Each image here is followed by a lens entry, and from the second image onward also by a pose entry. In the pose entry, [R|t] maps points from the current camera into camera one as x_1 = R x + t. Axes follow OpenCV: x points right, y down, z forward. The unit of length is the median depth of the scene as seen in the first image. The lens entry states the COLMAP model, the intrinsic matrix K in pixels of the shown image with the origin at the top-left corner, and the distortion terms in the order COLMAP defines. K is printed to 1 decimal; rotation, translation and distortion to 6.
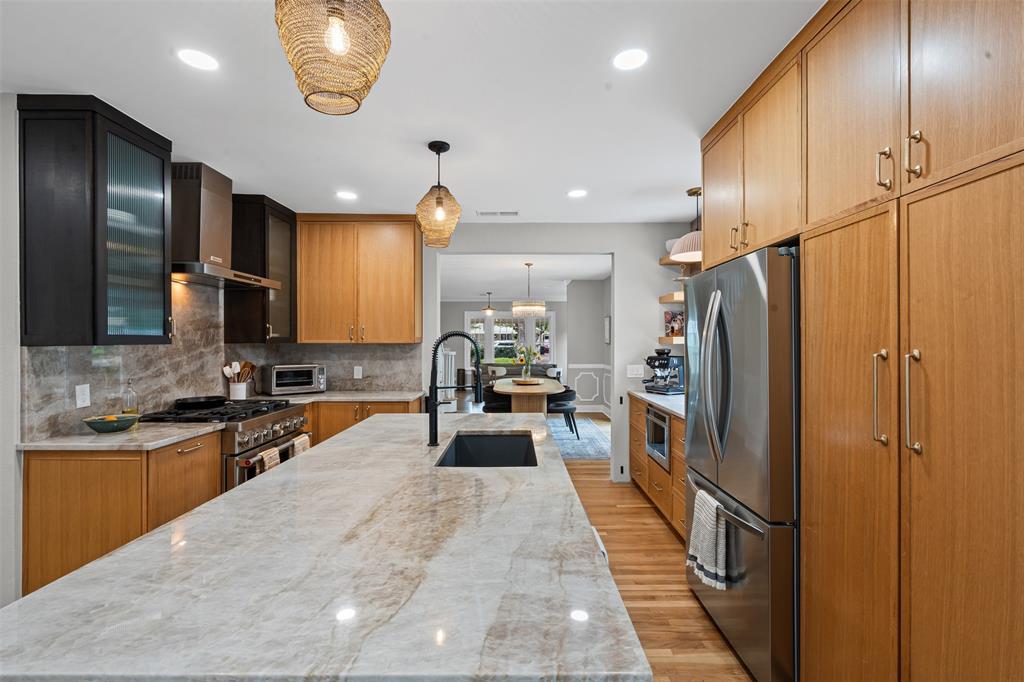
lens RADIAL K [[465.8, 0, 512.2], [0, 465.8, 339.1], [0, 0, 1]] dist [-0.001644, 0.000853]
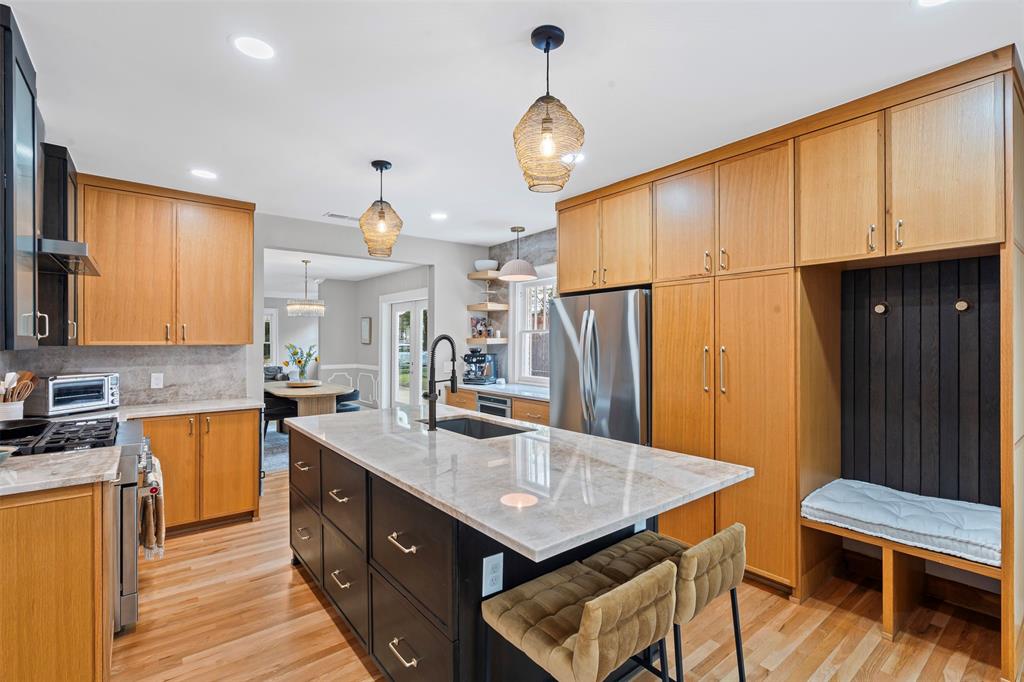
lens RADIAL K [[465.8, 0, 521.6], [0, 465.8, 340.2], [0, 0, 1]] dist [-0.001644, 0.000853]
pose [[0.775100, 0.000133, 0.631839, -0.591760], [-0.002418, 0.999993, 0.002756, -0.005657], [-0.631834, -0.003664, 0.775095, -0.055603]]
